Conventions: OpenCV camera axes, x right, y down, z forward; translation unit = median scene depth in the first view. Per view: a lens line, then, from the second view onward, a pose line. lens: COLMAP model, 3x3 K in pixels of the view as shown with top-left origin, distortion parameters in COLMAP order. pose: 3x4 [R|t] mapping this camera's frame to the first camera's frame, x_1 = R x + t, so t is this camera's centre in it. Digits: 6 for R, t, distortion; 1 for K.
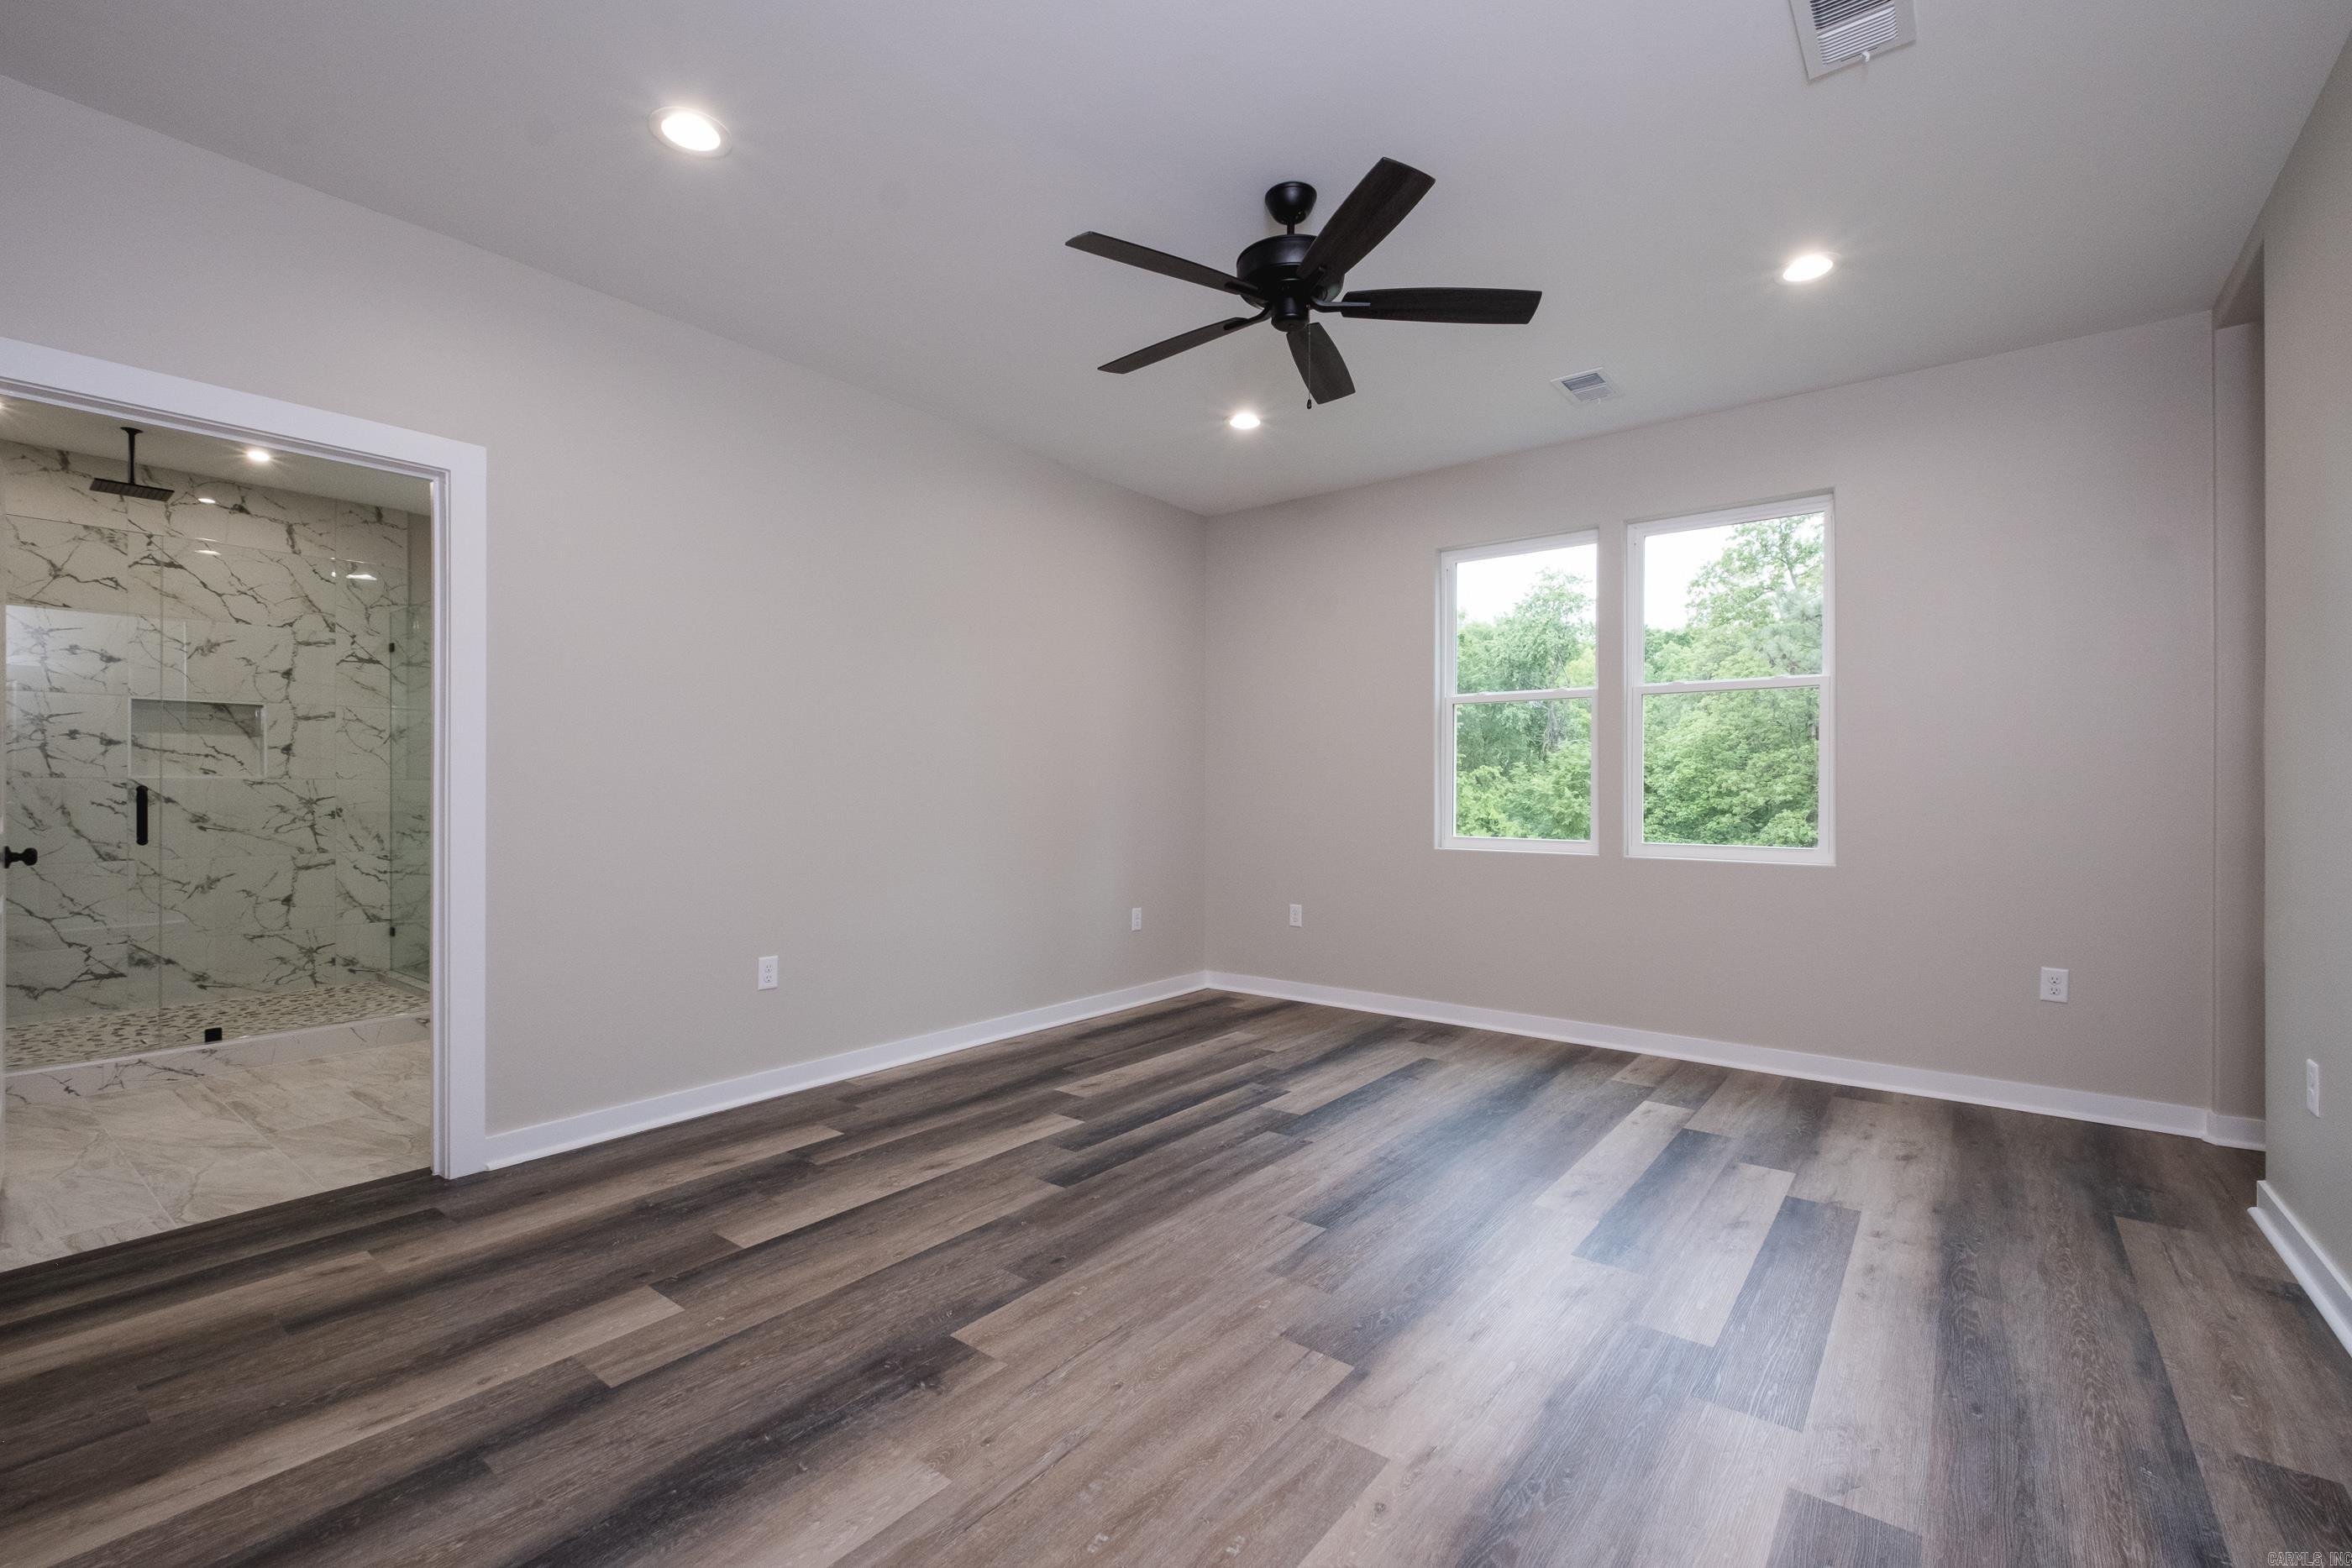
lens RADIAL K [[1020.0, 0, 1185.5], [0, 1020.0, 790.8], [0, 0, 1]] dist [0.005183, -0.004196]
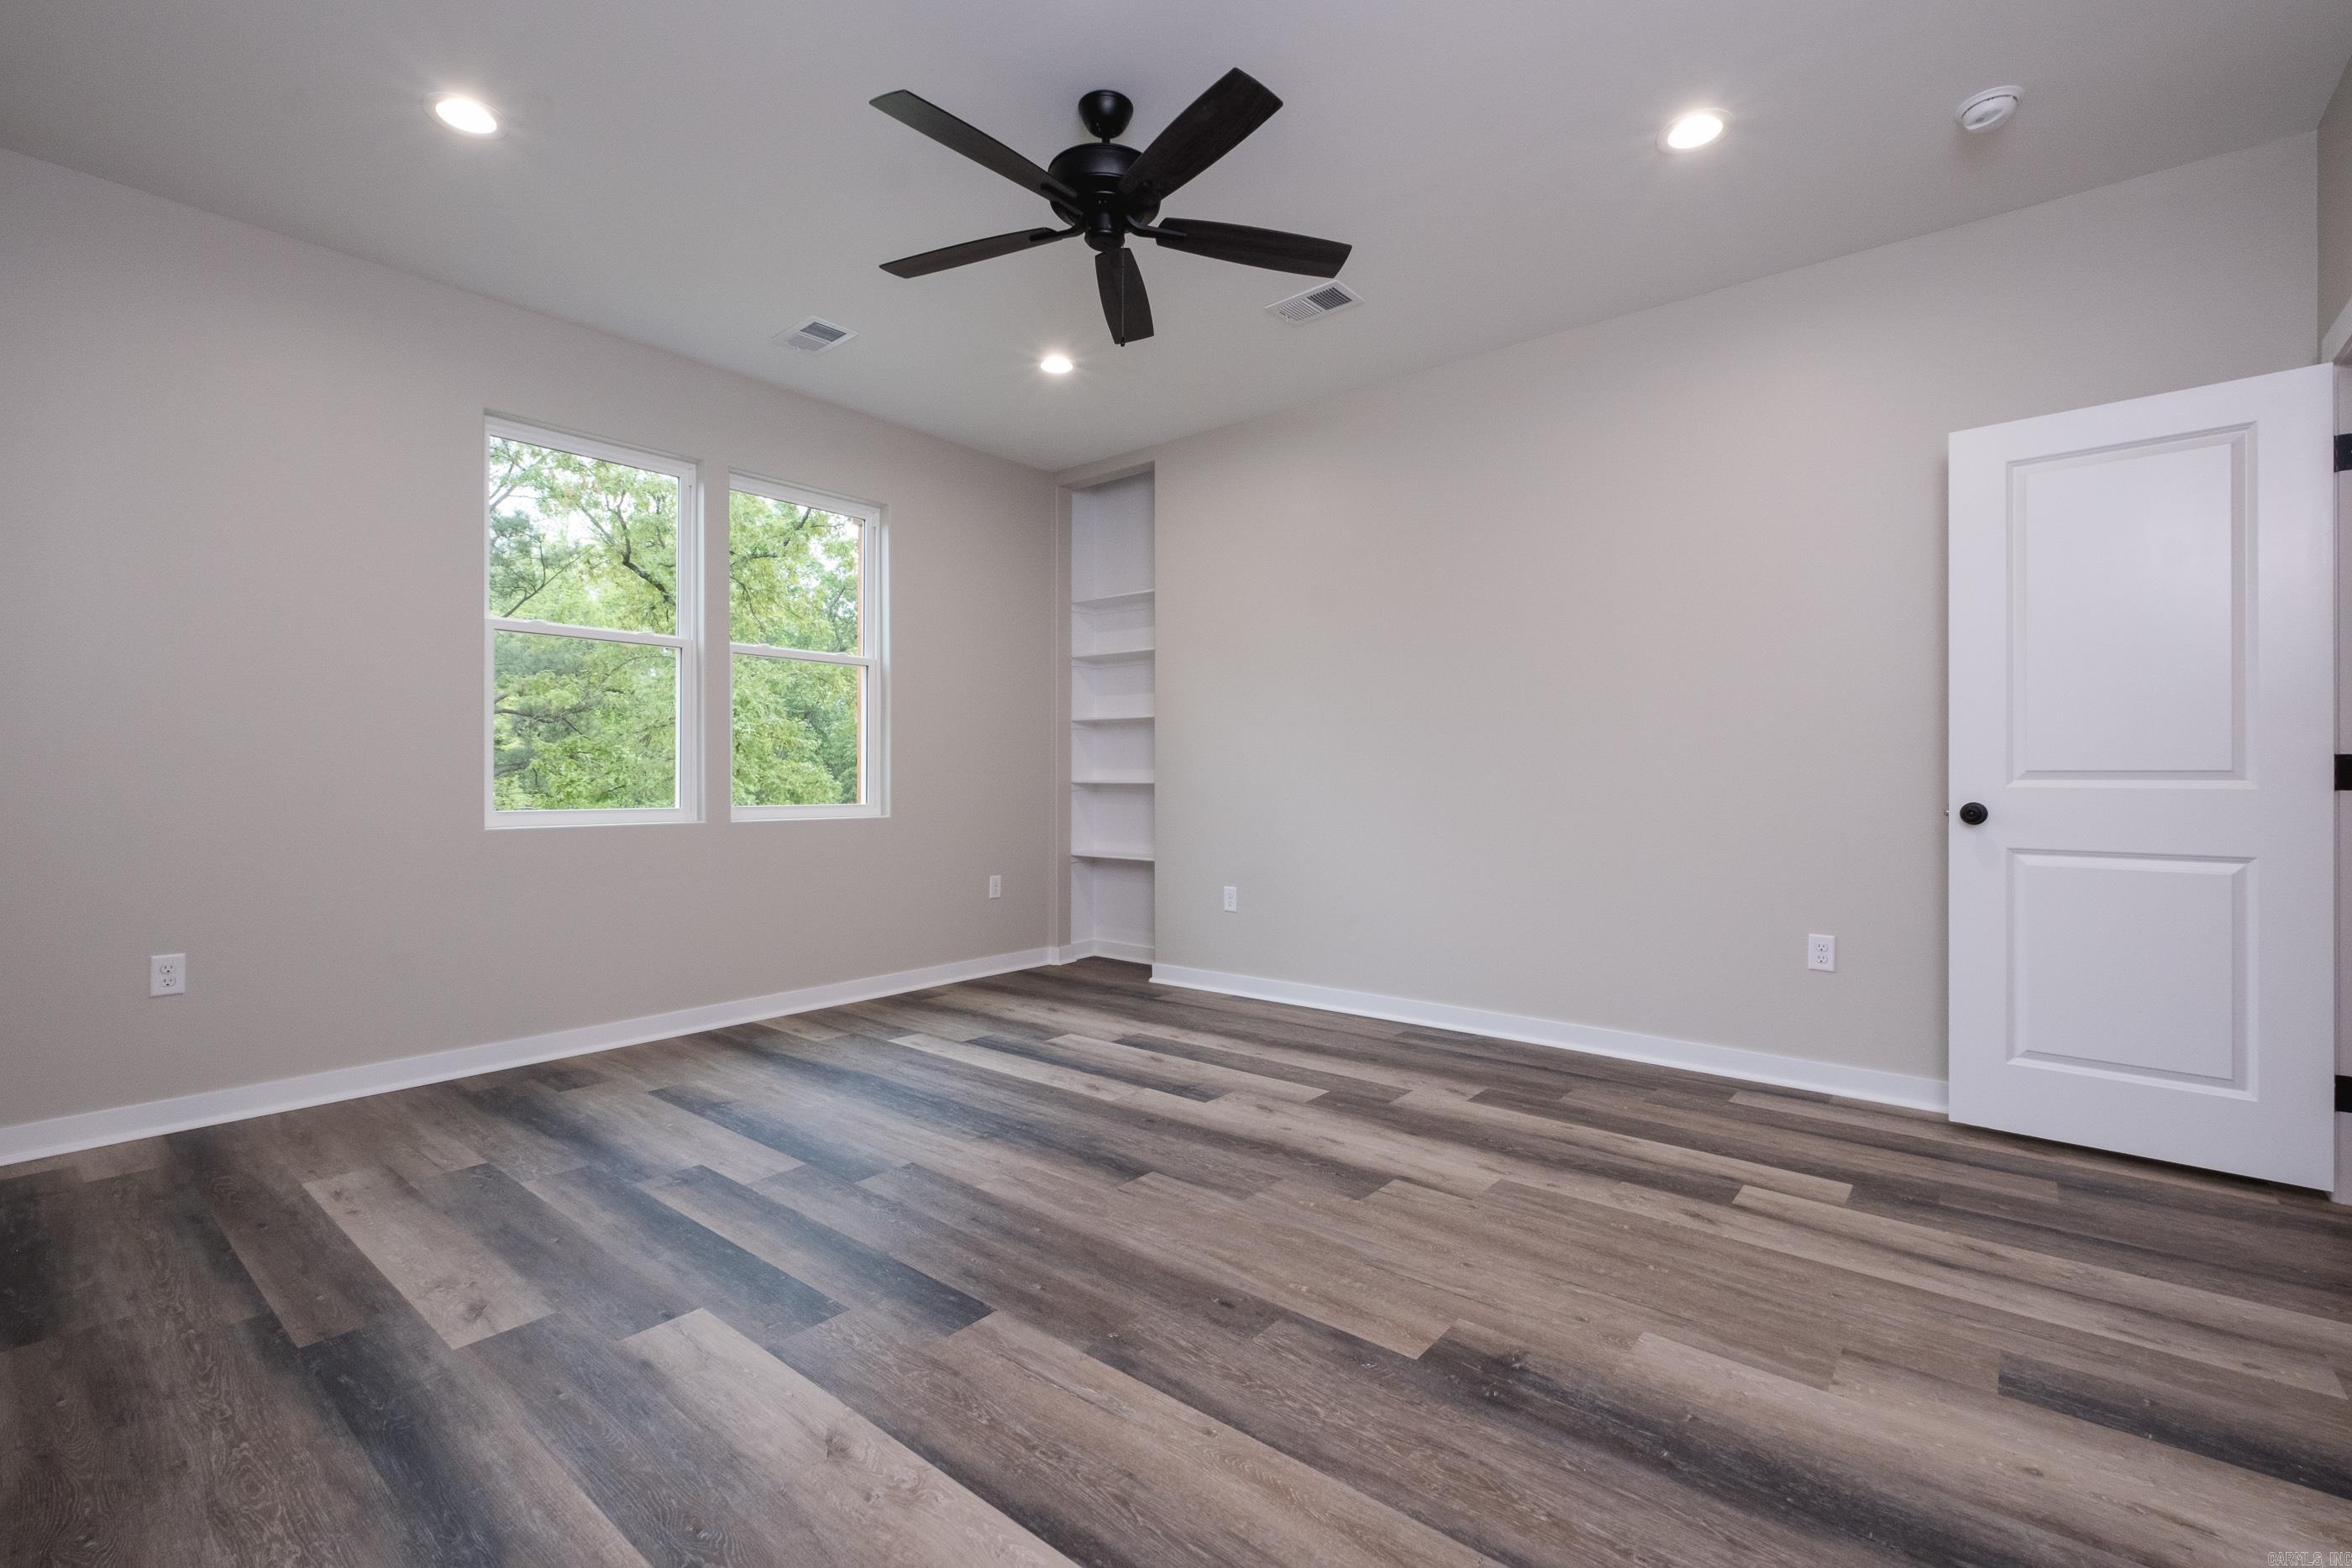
lens RADIAL K [[1020.0, 0, 1191.6], [0, 1020.0, 782.5], [0, 0, 1]] dist [0.005183, -0.004196]
pose [[0.022435, -0.008065, 0.999716, -0.808198], [0.000836, 0.999967, 0.008049, 0.031327], [-0.999748, 0.000655, 0.022441, 0.868493]]
